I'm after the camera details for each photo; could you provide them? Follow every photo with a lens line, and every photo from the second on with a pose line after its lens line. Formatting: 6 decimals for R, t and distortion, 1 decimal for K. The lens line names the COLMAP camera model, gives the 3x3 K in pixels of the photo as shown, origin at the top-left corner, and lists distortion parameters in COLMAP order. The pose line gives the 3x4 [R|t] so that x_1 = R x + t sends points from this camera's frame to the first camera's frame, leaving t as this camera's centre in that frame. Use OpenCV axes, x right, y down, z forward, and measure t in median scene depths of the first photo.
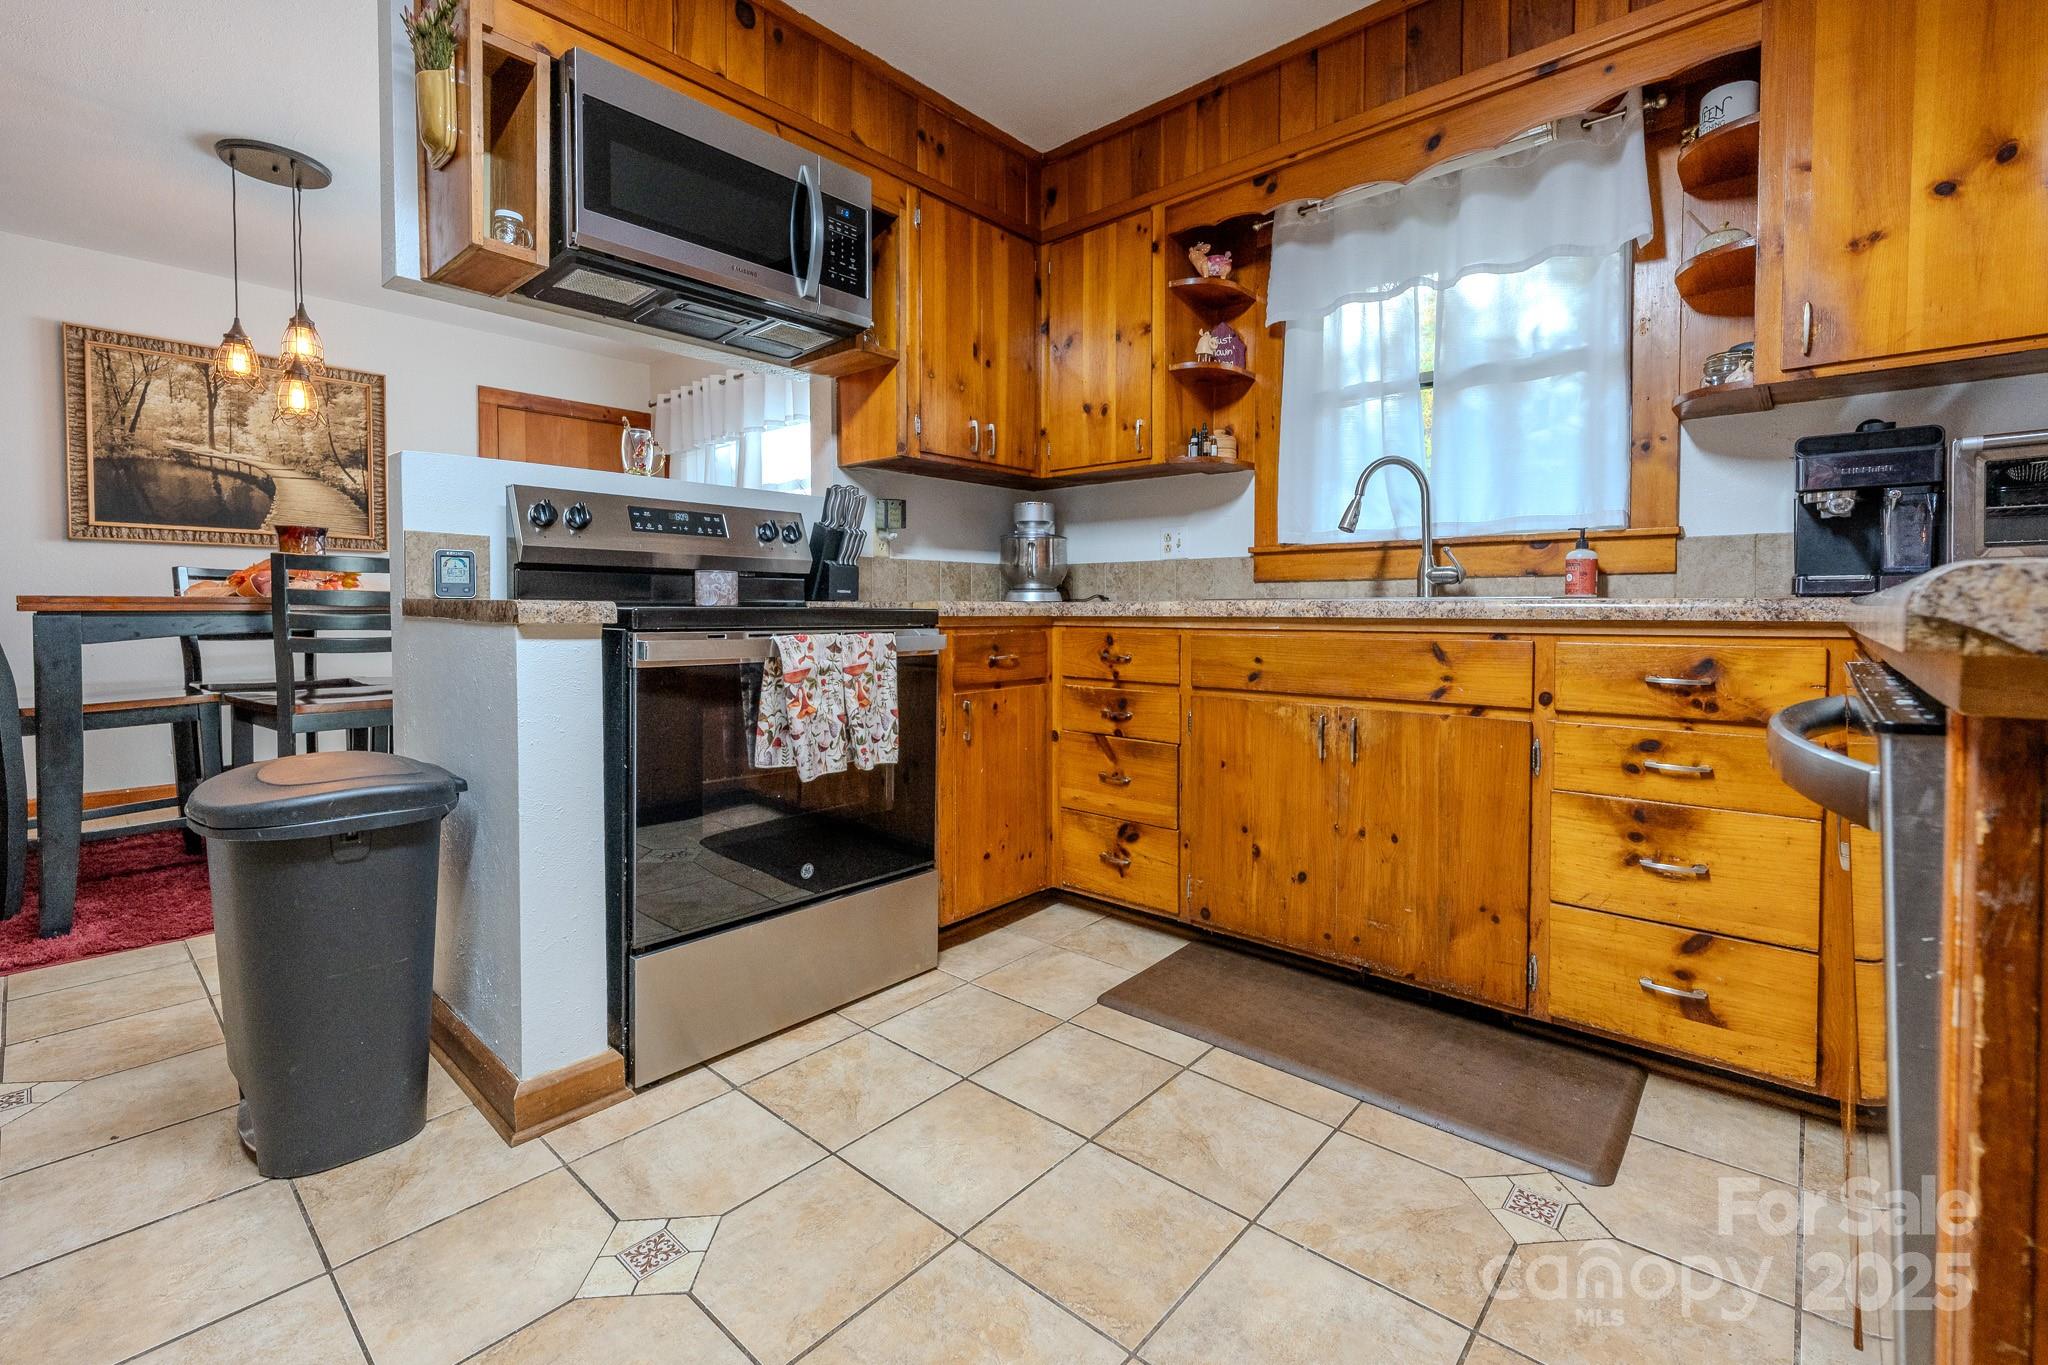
lens RADIAL K [[875.8, 0, 1057.0], [0, 875.8, 631.9], [0, 0, 1]] dist [-0.001007, -0.000065]
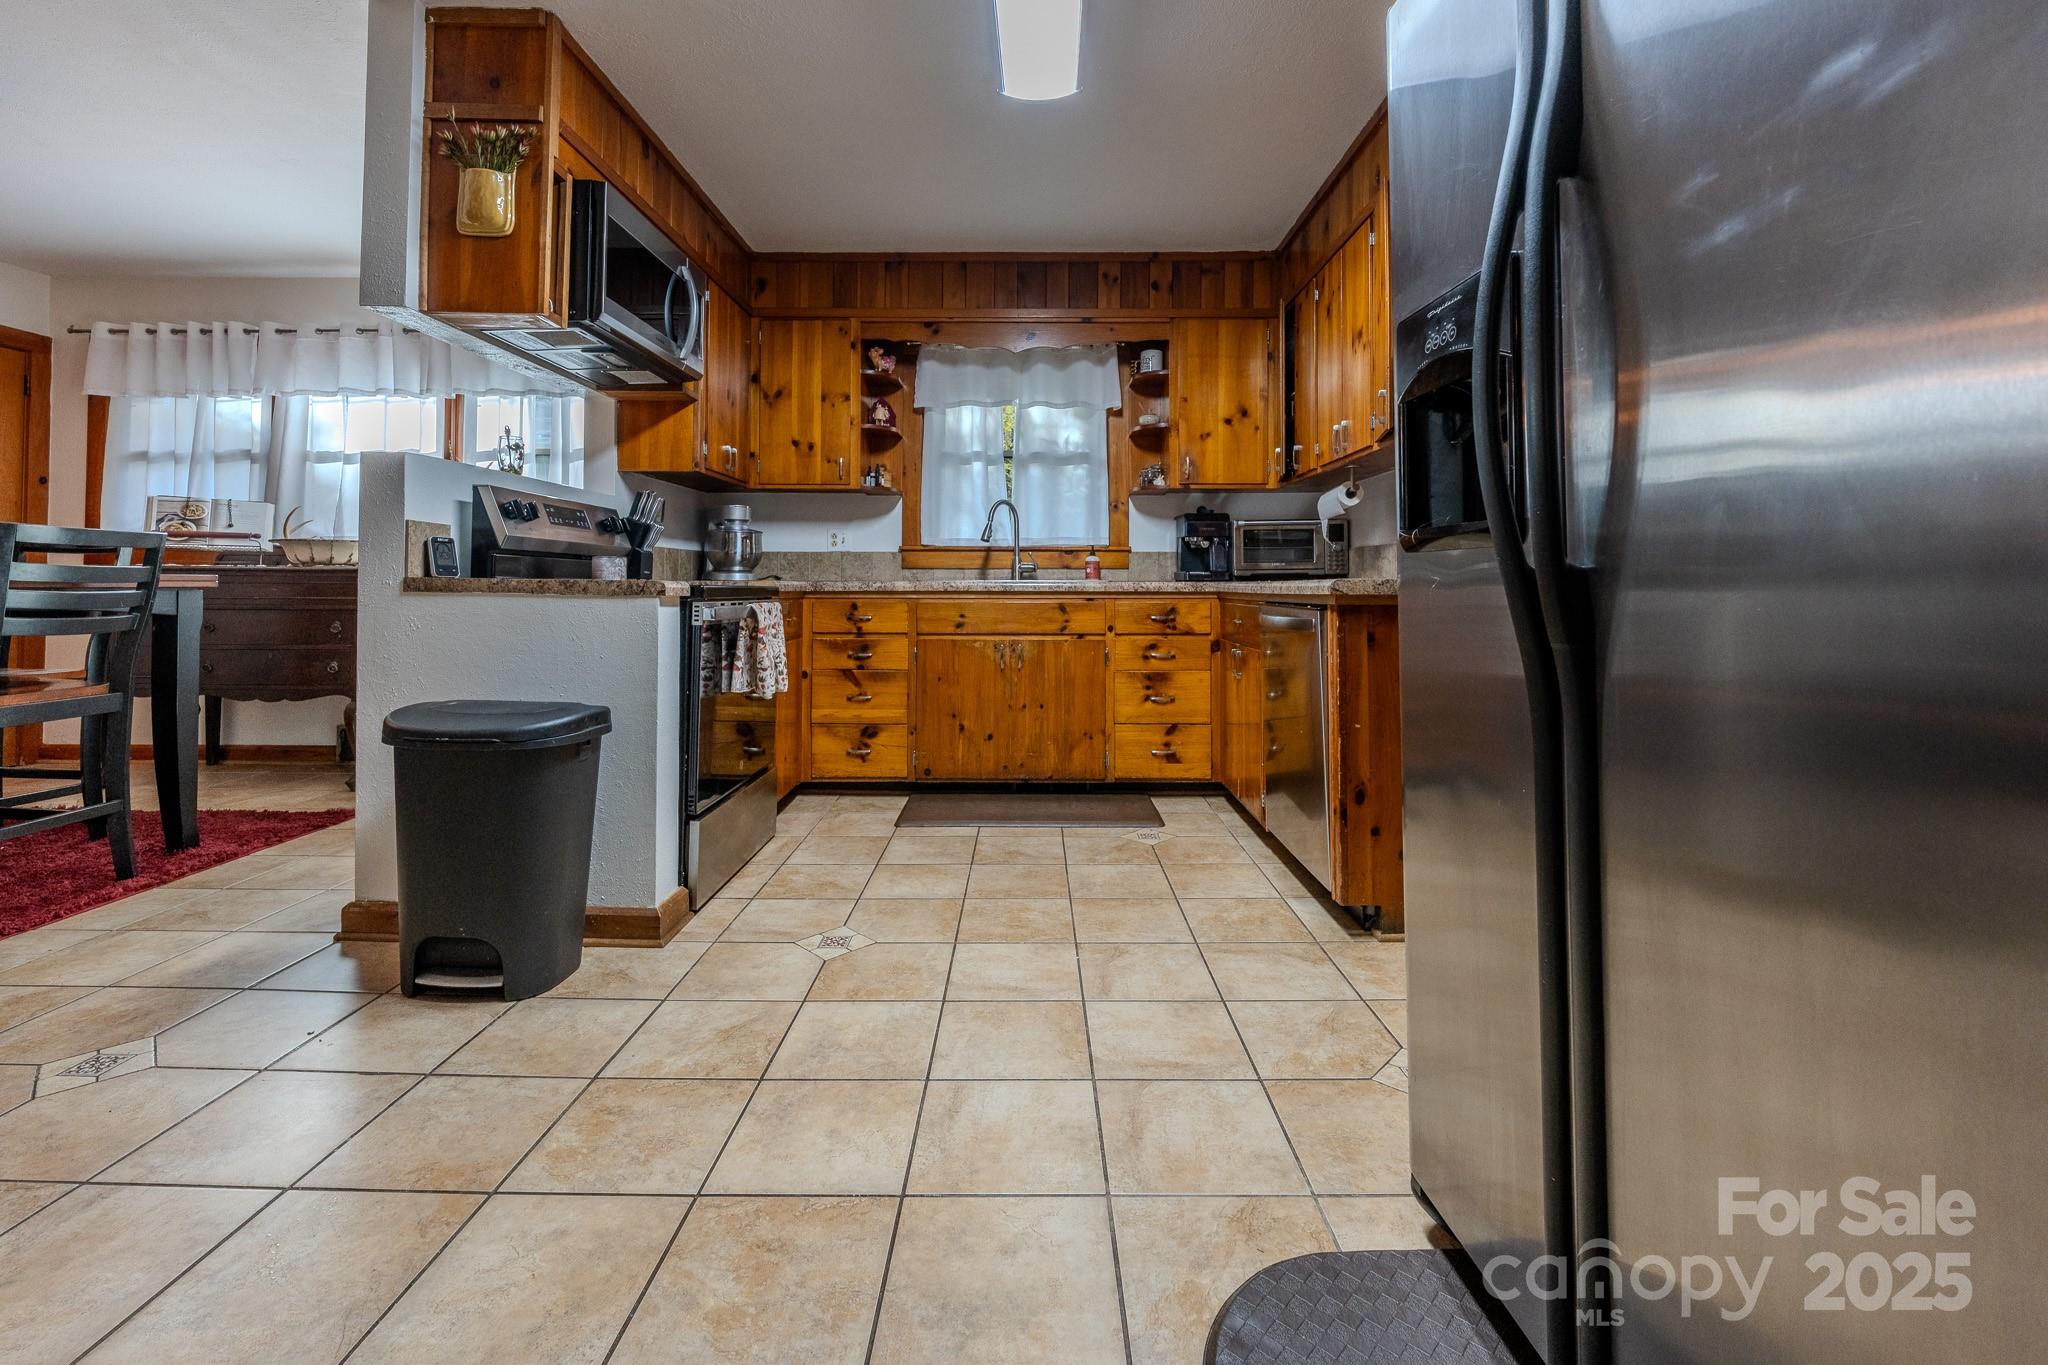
lens RADIAL K [[857.2, 0, 1022.0], [0, 857.2, 567.1], [0, 0, 1]] dist [0.000281, -0.000098]
pose [[0.764542, 0.015287, 0.644393, -0.657399], [0.016143, 0.998951, -0.042851, 0.009073], [-0.644372, 0.043163, 0.763493, -0.316910]]
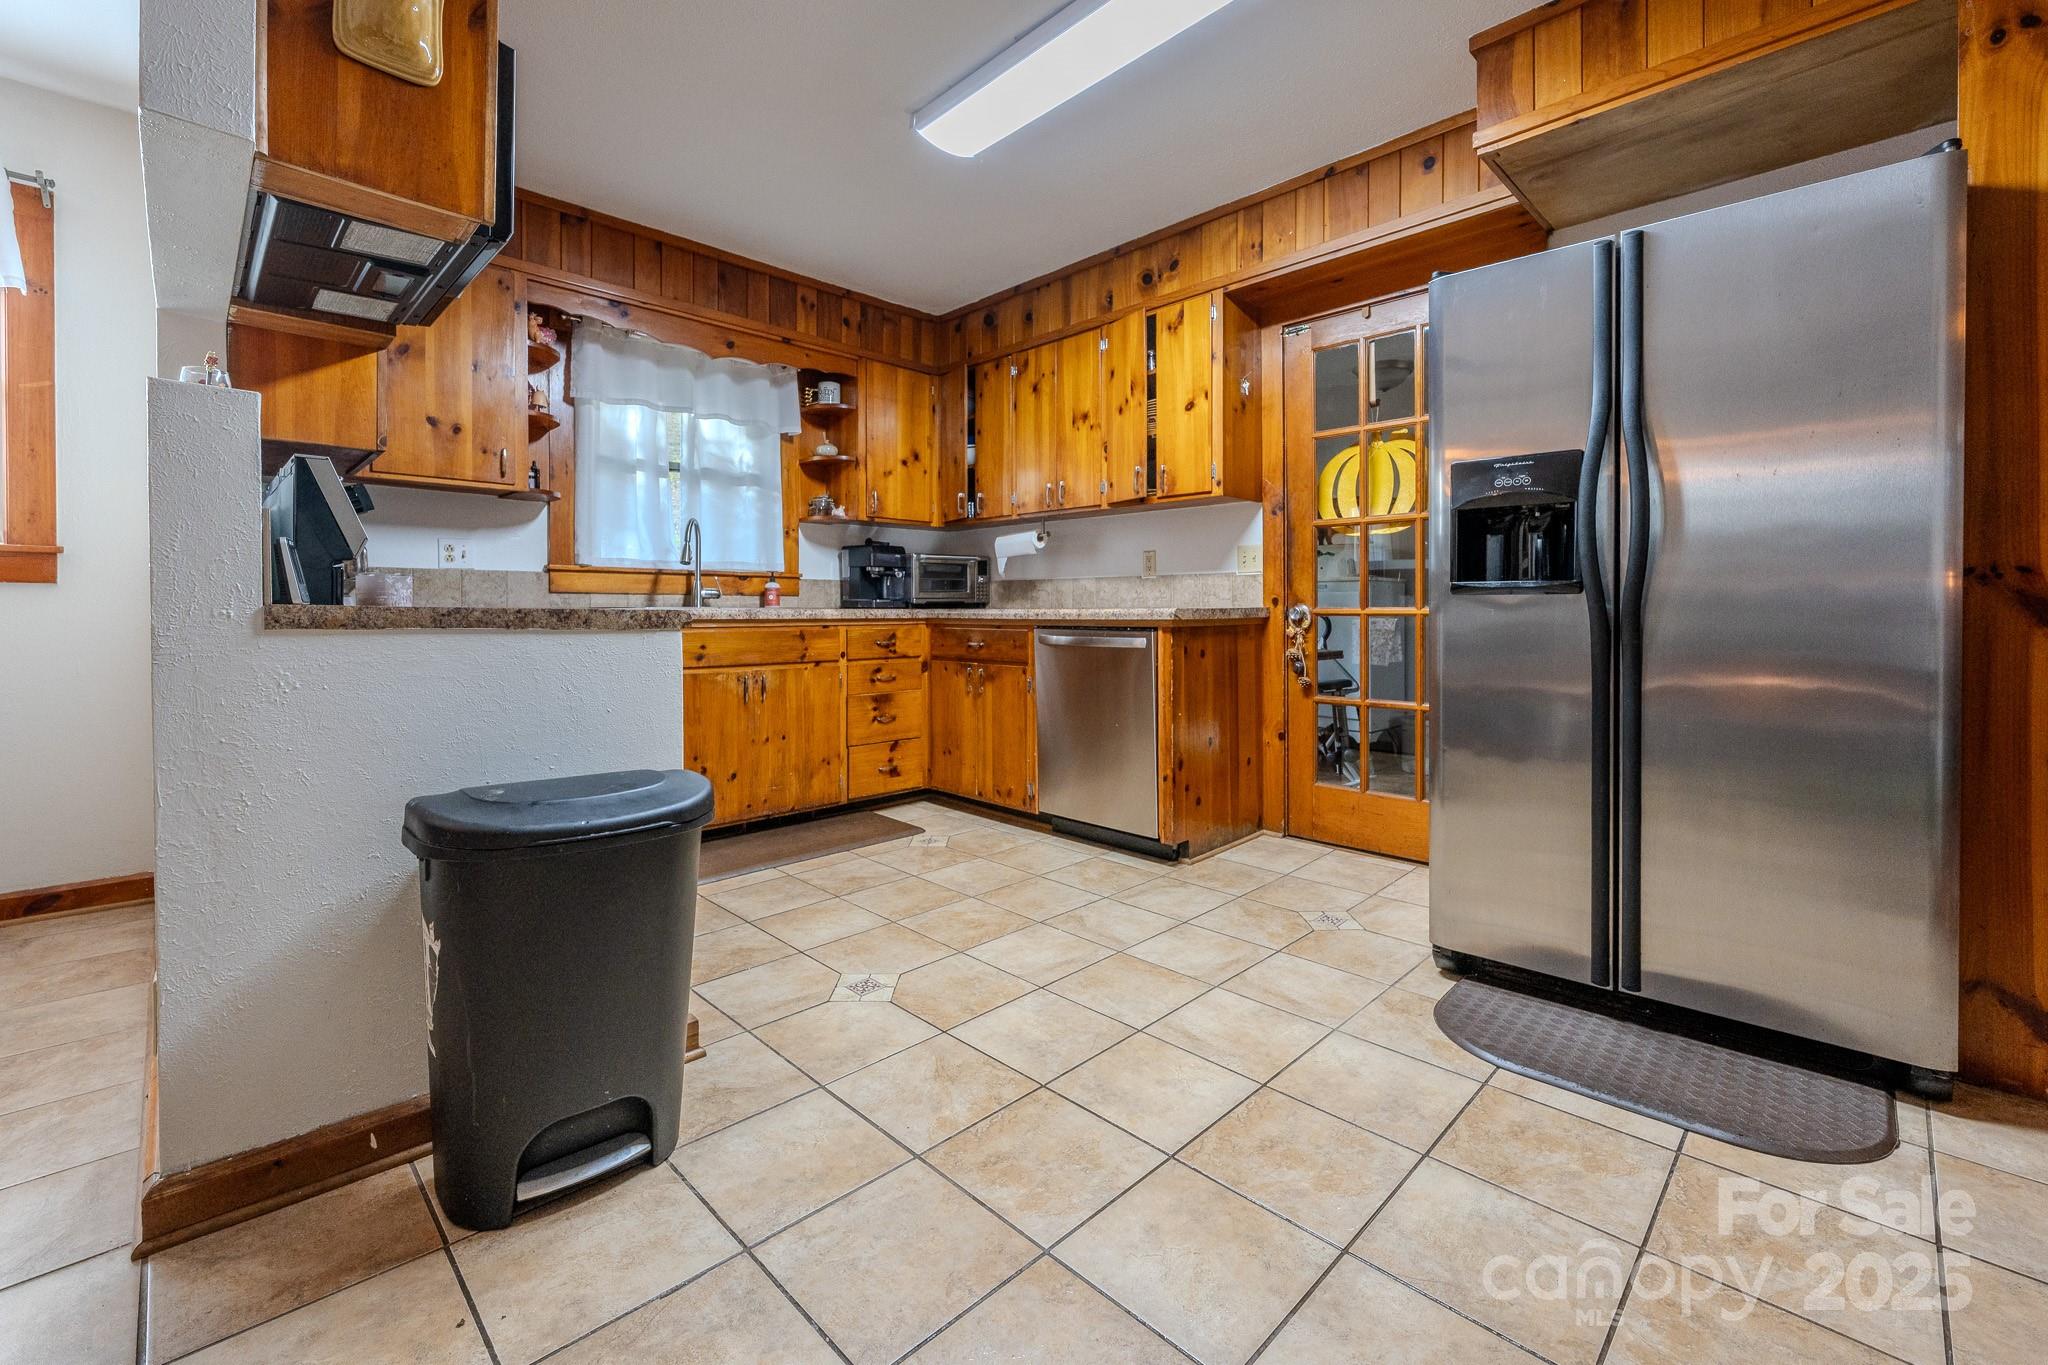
lens RADIAL K [[855.8, 0, 1016.5], [0, 855.8, 615.2], [0, 0, 1]] dist [0.000466, -0.000073]
pose [[0.084997, -0.004728, 0.996370, -1.056496], [0.027969, 0.999606, 0.002358, -0.010507], [-0.995989, 0.027667, 0.085096, 0.266636]]
